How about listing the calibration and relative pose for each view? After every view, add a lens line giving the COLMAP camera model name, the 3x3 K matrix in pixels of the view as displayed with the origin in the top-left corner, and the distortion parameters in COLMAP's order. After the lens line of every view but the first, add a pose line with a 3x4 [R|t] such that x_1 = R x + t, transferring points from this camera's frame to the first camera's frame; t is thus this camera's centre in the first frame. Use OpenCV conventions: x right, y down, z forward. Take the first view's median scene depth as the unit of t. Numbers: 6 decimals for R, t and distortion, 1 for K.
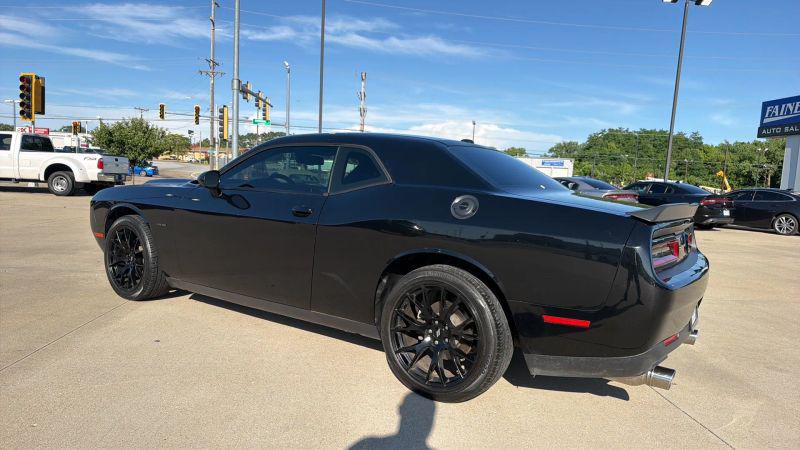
lens RADIAL K [[537.0, 0, 387.0], [0, 537.0, 236.7], [0, 0, 1]] dist [0.048516, -0.063437]
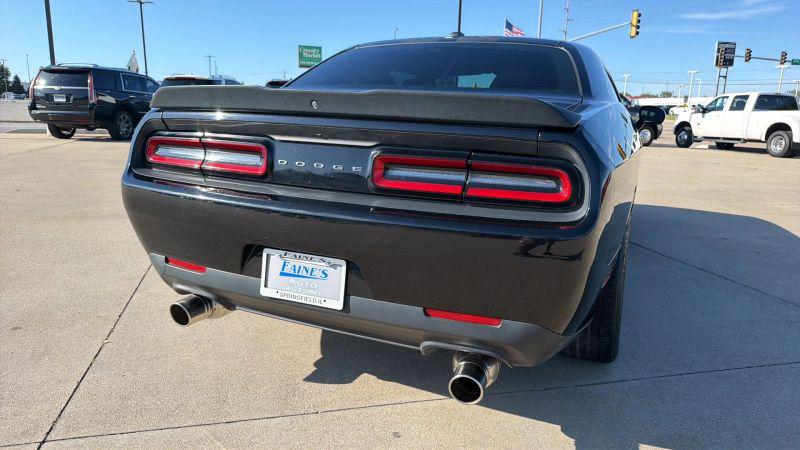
lens RADIAL K [[537.0, 0, 398.9], [0, 537.0, 228.6], [0, 0, 1]] dist [0.048516, -0.063437]
pose [[0.203548, 0.164614, -0.965127, 0.097936], [-0.128600, 0.981719, 0.140322, -0.000608], [0.970582, 0.095554, 0.220996, 0.082854]]
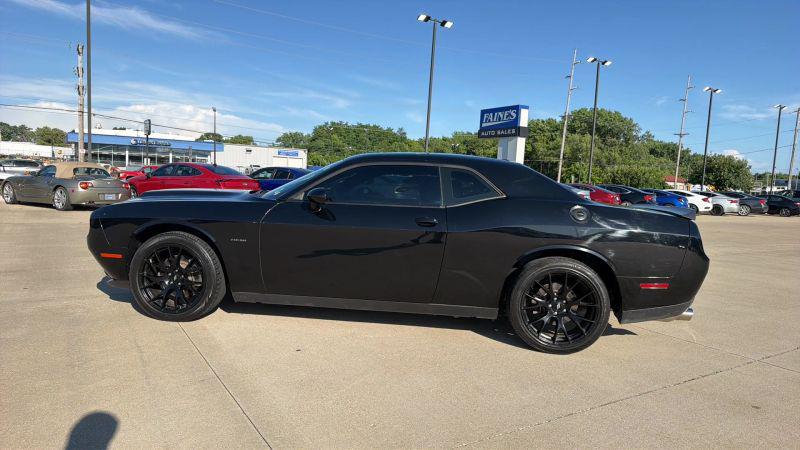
lens RADIAL K [[537.0, 0, 391.9], [0, 537.0, 238.8], [0, 0, 1]] dist [0.048516, -0.063437]
pose [[0.874130, -0.063993, 0.481458, -0.077971], [0.051890, 0.997913, 0.038427, -0.005813], [-0.482912, -0.008607, 0.875627, -0.000784]]
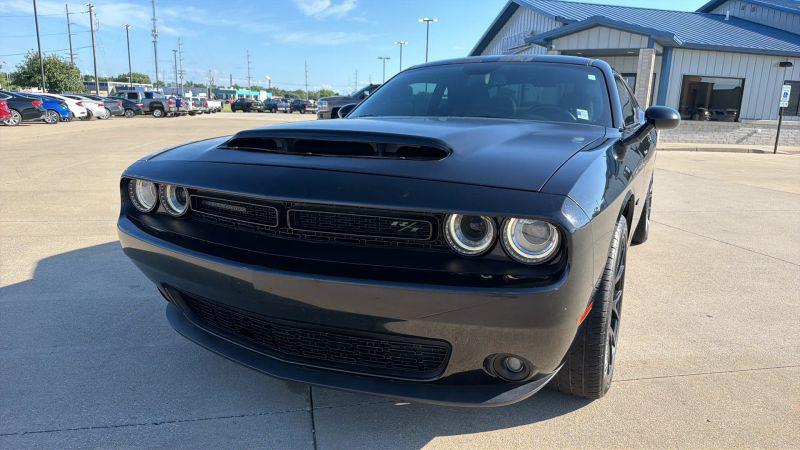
lens RADIAL K [[537.0, 0, 412.0], [0, 537.0, 225.1], [0, 0, 1]] dist [0.048516, -0.063437]
pose [[-0.167626, -0.260452, 0.950824, -0.114771], [0.073015, 0.958542, 0.275438, -0.021656], [-0.983143, 0.115595, -0.141660, 0.160772]]
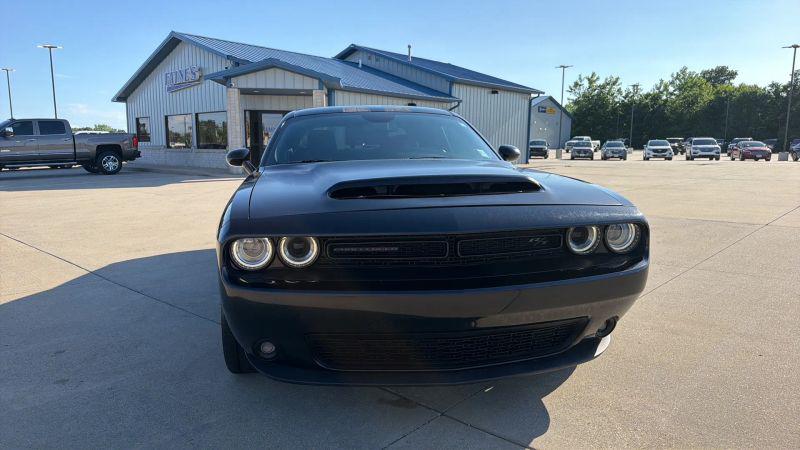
lens RADIAL K [[537.0, 0, 385.0], [0, 537.0, 222.0], [0, 0, 1]] dist [0.048516, -0.063437]
pose [[-0.702285, -0.146224, 0.696717, -0.101784], [0.048011, 0.966721, 0.251286, -0.027927], [-0.710275, 0.209924, -0.671894, 0.210343]]
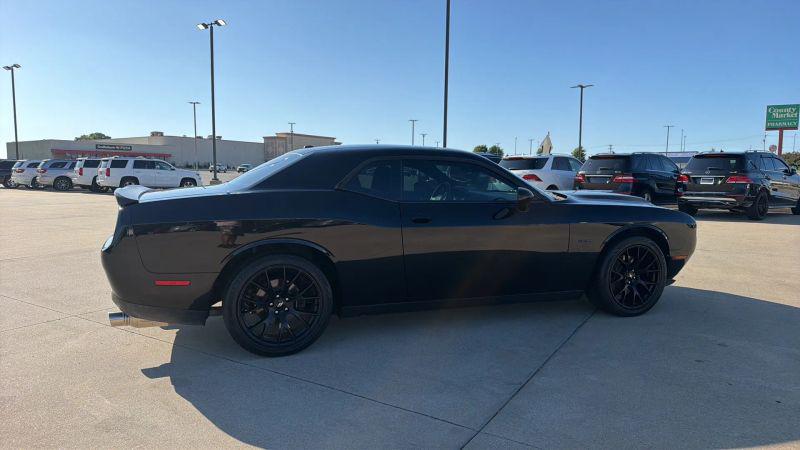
lens RADIAL K [[537.0, 0, 398.9], [0, 537.0, 228.4], [0, 0, 1]] dist [0.048516, -0.063437]
pose [[-0.569598, 0.030656, -0.821351, 0.110281], [-0.127307, 0.983954, 0.125011, -0.018632], [0.812004, 0.175769, -0.556556, 0.199657]]
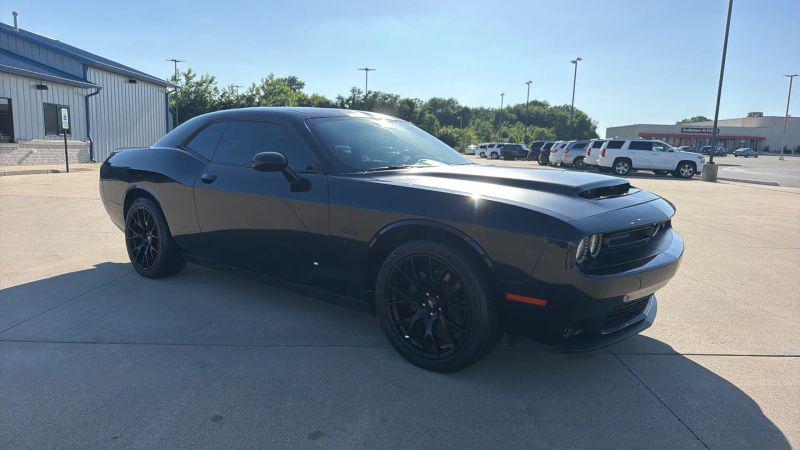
lens RADIAL K [[537.0, 0, 390.6], [0, 537.0, 229.8], [0, 0, 1]] dist [0.048516, -0.063437]
pose [[-0.995061, -0.084219, 0.052538, -0.029623], [-0.067469, 0.962065, 0.264346, -0.029632], [-0.072807, 0.259496, -0.962996, 0.250317]]
